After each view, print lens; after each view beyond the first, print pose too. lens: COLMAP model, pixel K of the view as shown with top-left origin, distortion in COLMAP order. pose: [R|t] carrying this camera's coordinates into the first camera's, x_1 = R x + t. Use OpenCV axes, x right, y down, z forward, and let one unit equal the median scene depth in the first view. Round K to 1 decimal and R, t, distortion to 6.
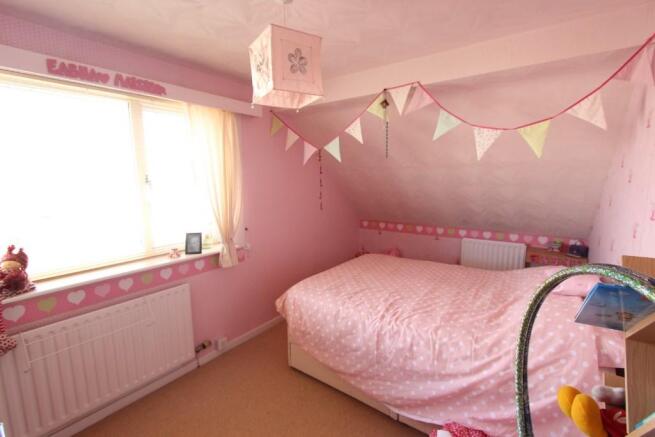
lens RADIAL K [[301.8, 0, 325.3], [0, 301.8, 217.1], [0, 0, 1]] dist [-0.013604, 0.001110]
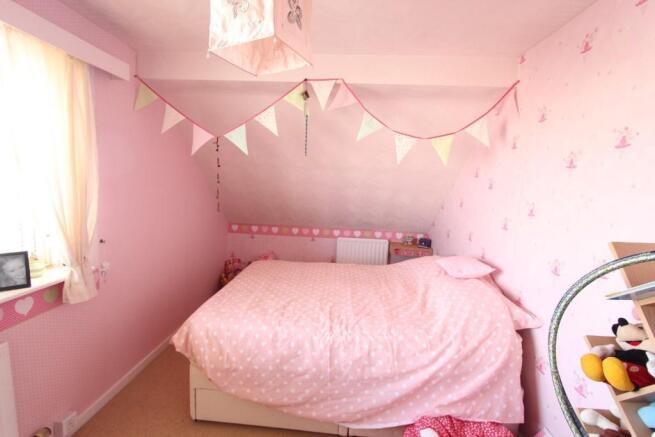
lens RADIAL K [[301.8, 0, 327.9], [0, 301.8, 217.7], [0, 0, 1]] dist [-0.013604, 0.001110]
pose [[0.839153, -0.018113, 0.543594, -0.263424], [0.022543, 0.999745, -0.001489, -0.000942], [-0.543429, 0.013504, 0.839347, 0.207794]]
